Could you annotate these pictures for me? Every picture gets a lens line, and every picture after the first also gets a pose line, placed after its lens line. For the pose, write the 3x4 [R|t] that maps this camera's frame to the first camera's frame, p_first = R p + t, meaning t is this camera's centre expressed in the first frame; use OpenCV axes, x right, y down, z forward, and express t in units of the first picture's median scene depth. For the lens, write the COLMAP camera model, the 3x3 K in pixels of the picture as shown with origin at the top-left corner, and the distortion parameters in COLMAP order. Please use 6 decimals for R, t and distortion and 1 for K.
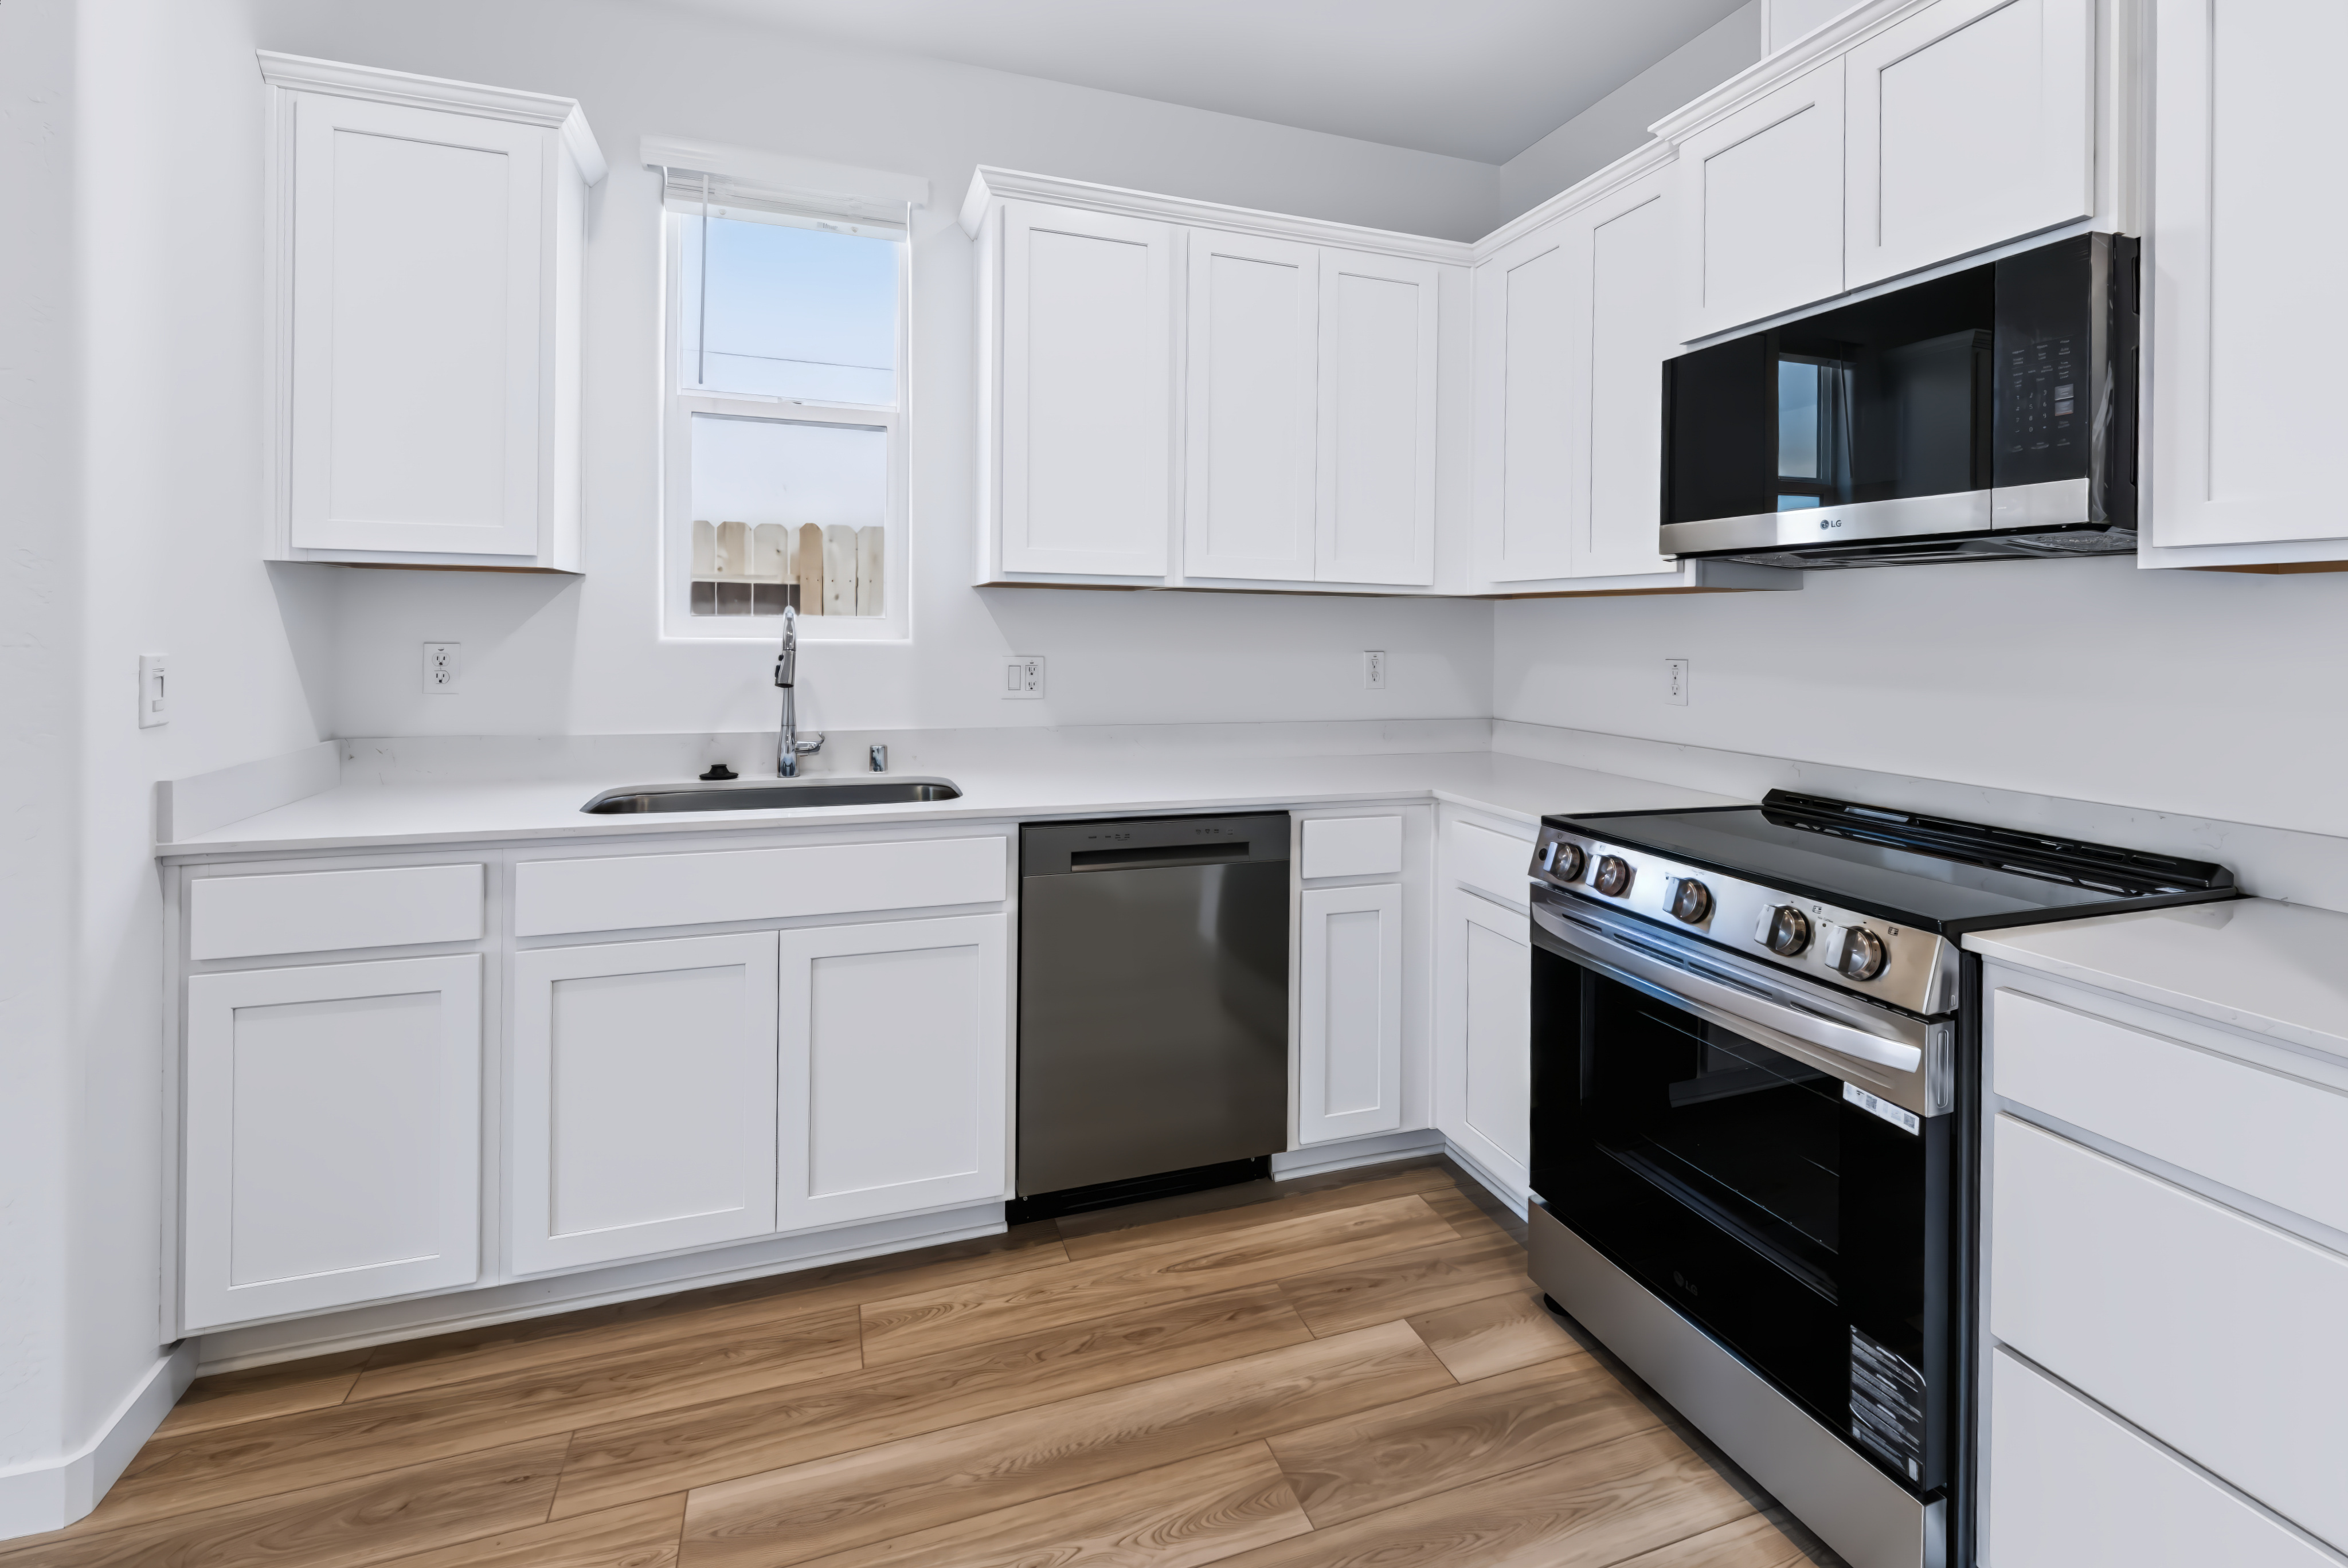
lens RADIAL K [[1032.8, 0, 1170.1], [0, 1032.8, 624.8], [0, 0, 1]] dist [-0.000765, -0.001320]
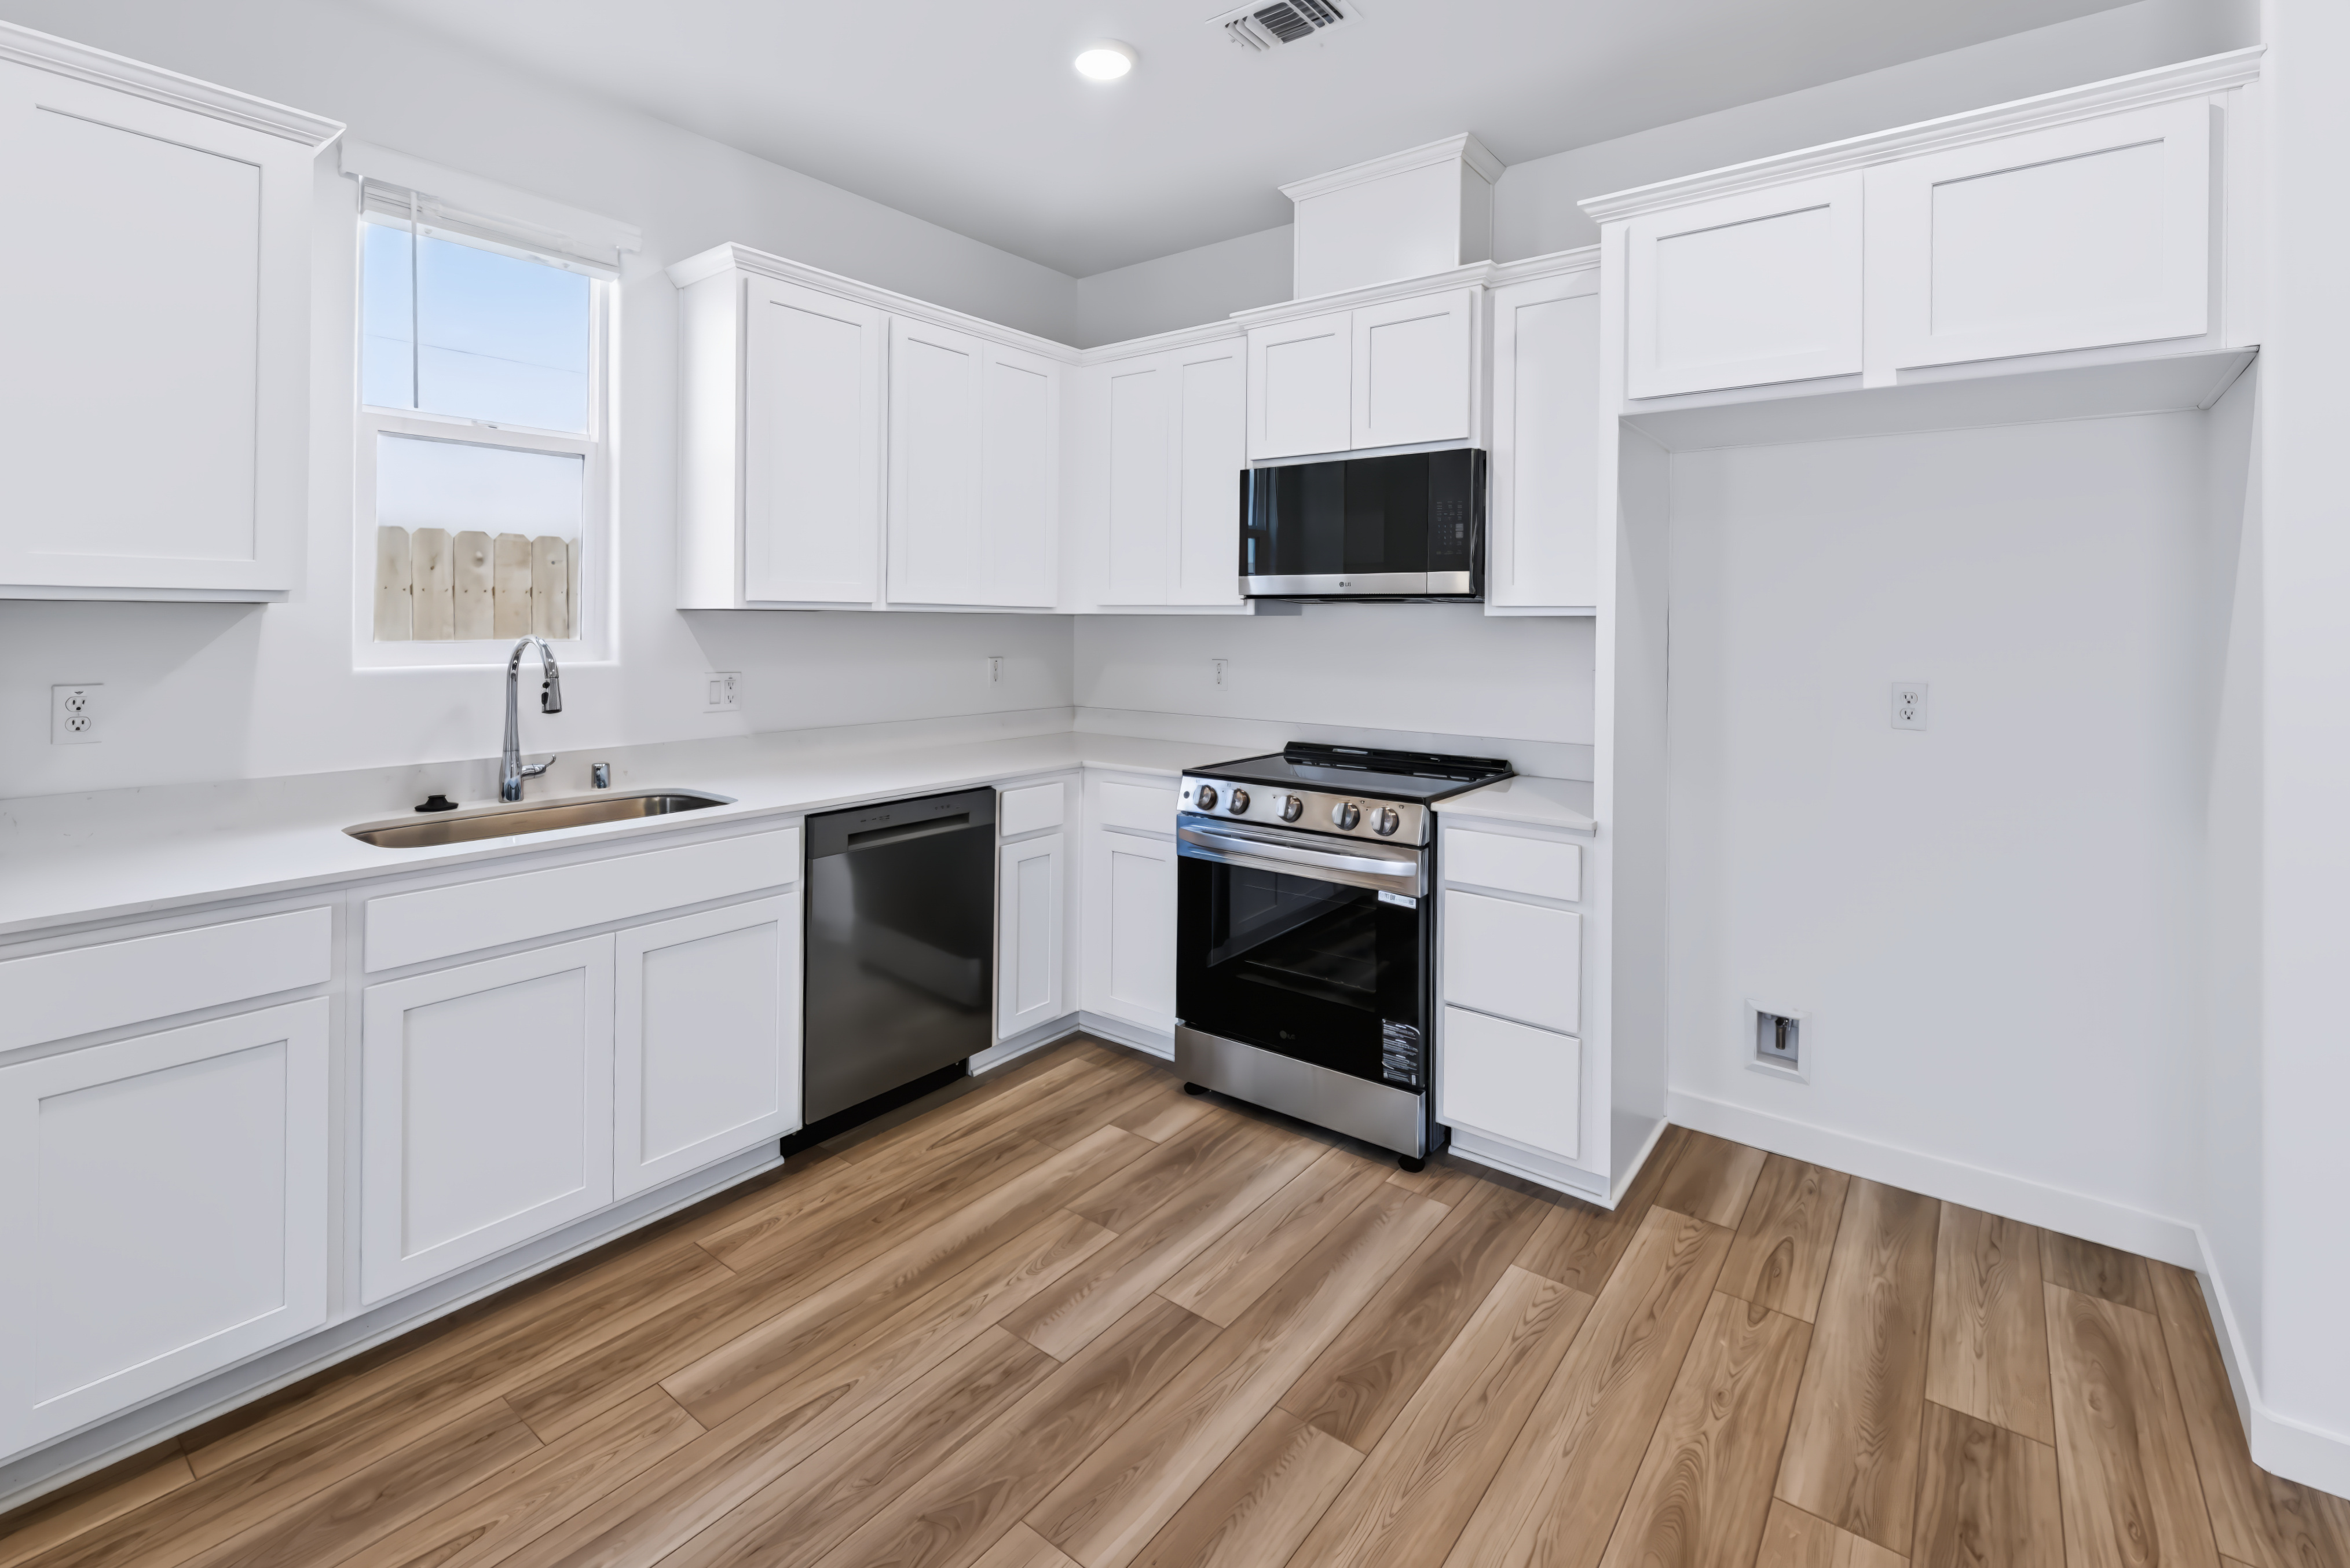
lens RADIAL K [[1033.7, 0, 1171.1], [0, 1033.7, 624.6], [0, 0, 1]] dist [-0.000765, -0.001320]
pose [[0.841206, -0.010653, 0.540611, -0.465027], [0.003598, 0.999894, 0.014105, -0.047978], [-0.540704, -0.009920, 0.841155, -0.255062]]
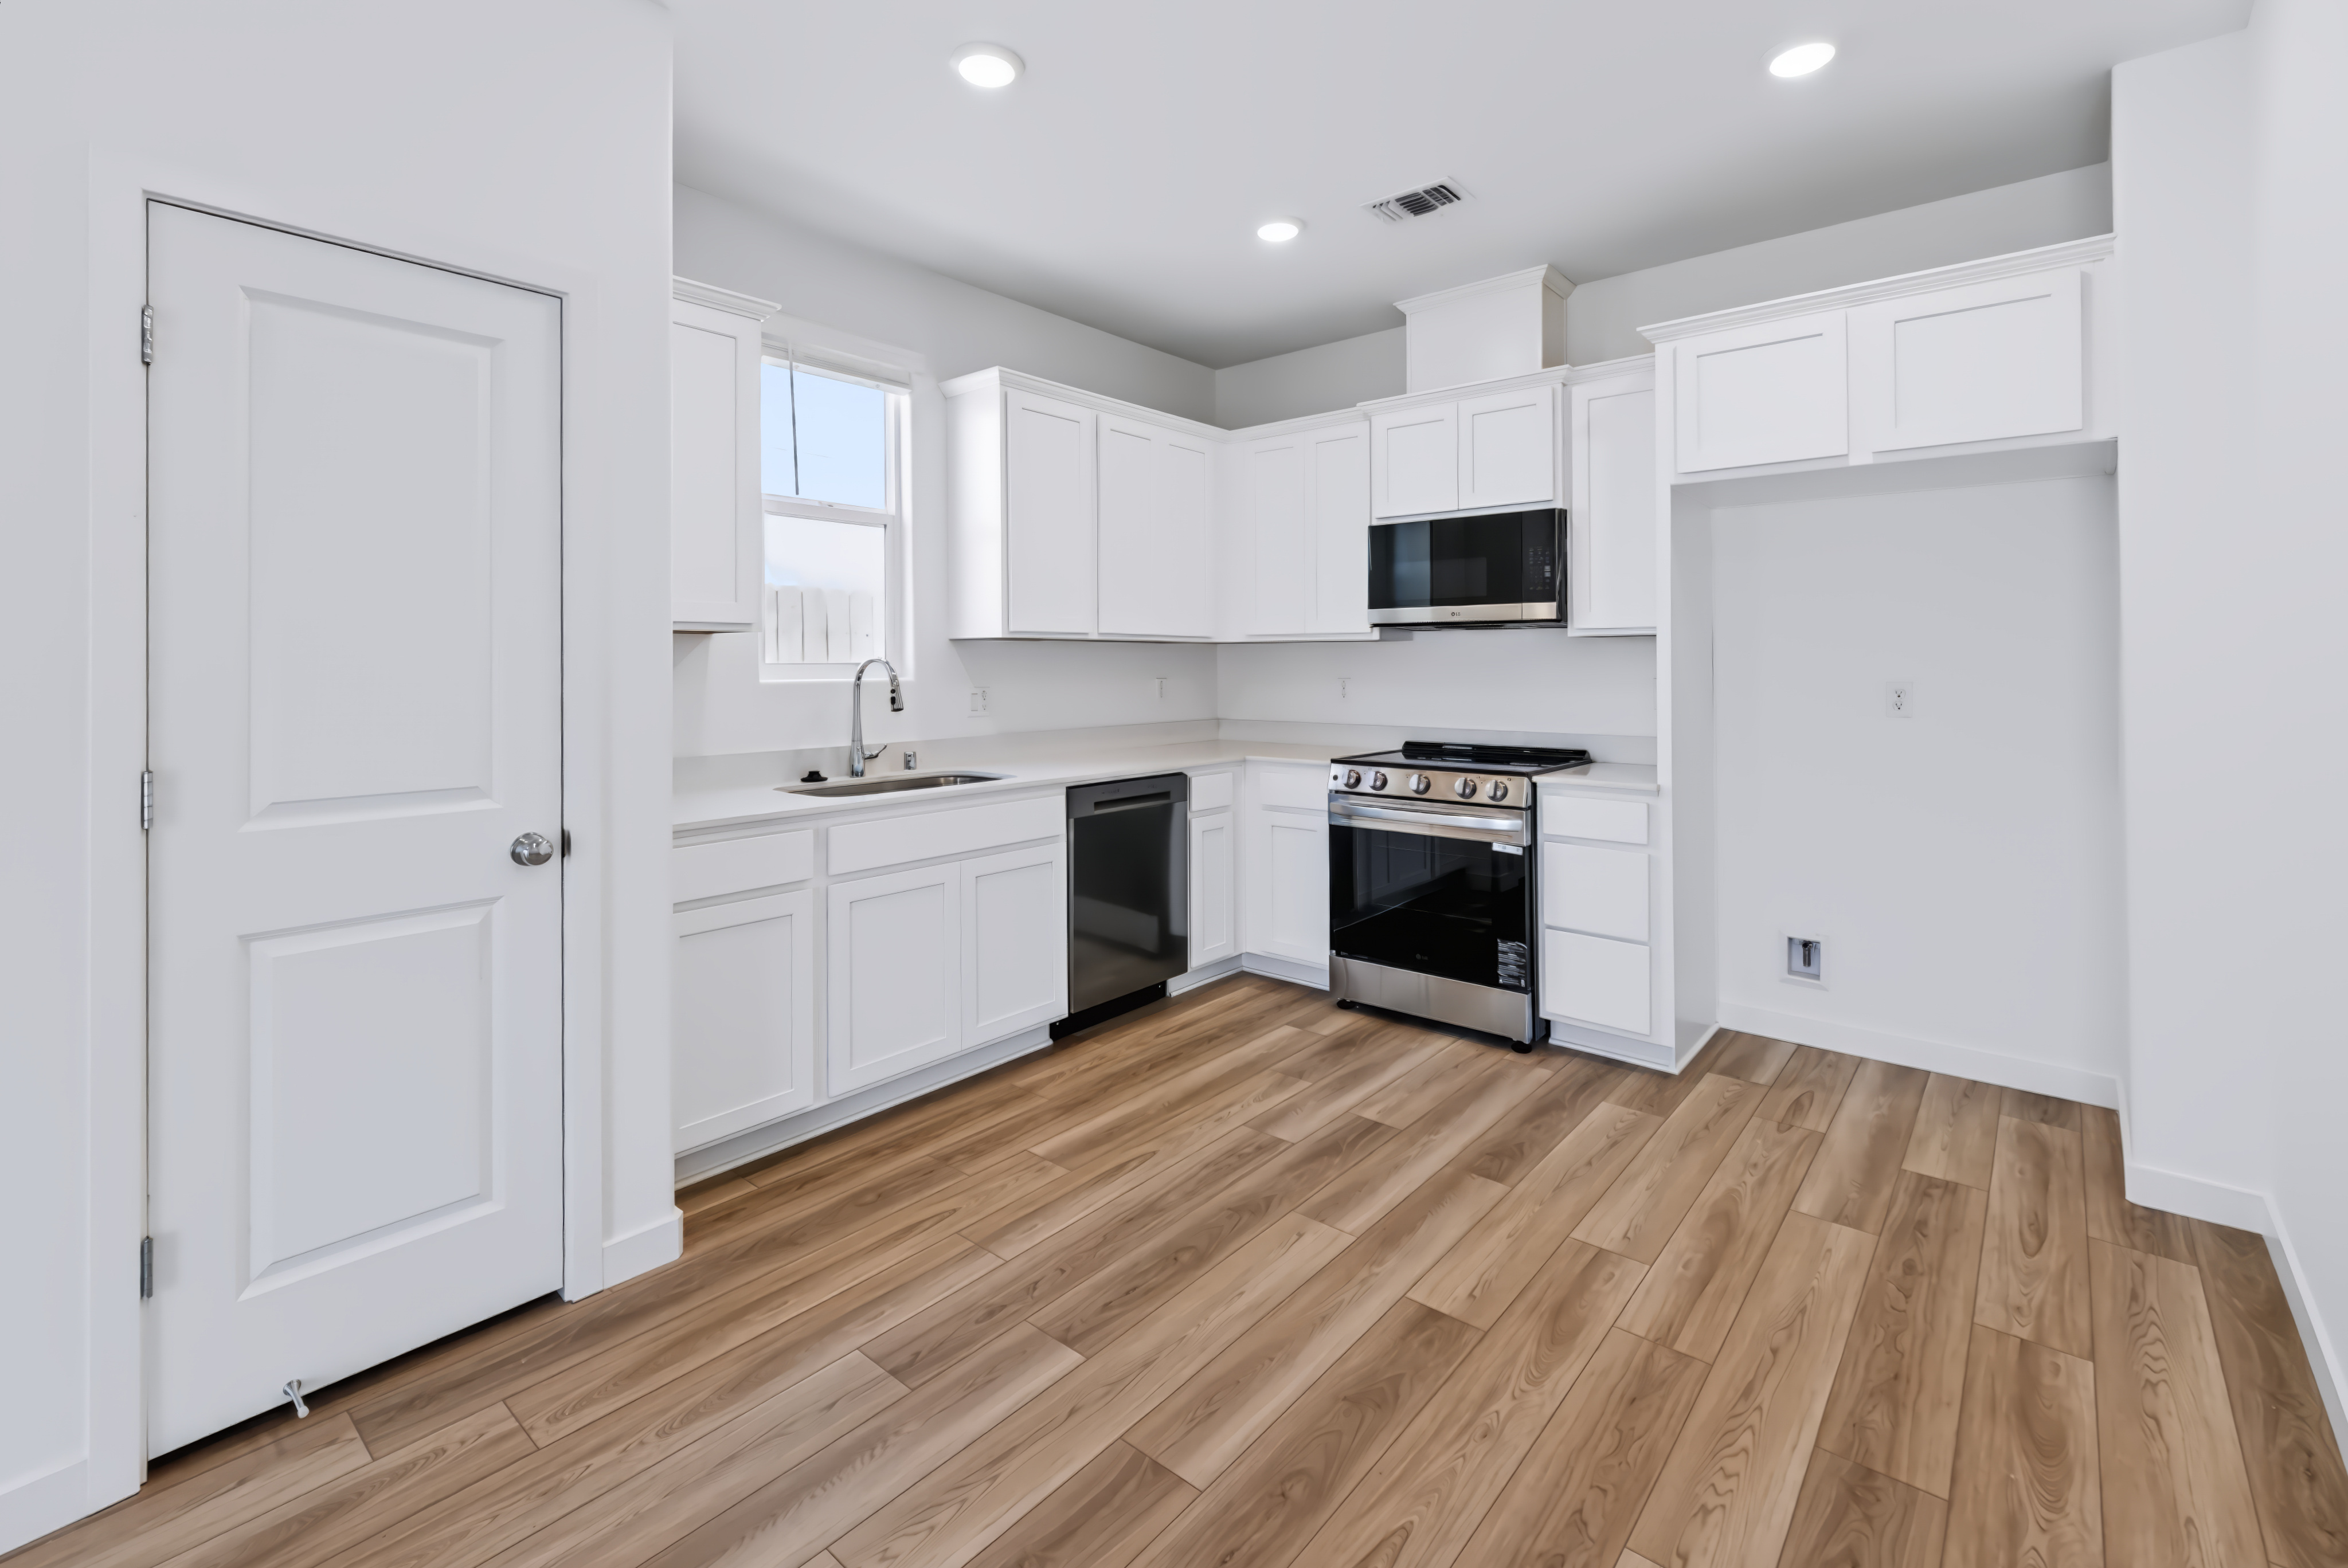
lens RADIAL K [[1020.0, 0, 1171.0], [0, 1020.0, 650.9], [0, 0, 1]] dist [0.000696, -0.005538]
pose [[0.865835, -0.012221, 0.500180, -0.867064], [0.015090, 0.999885, -0.001690, -0.019296], [-0.500101, 0.009011, 0.865920, -0.520716]]
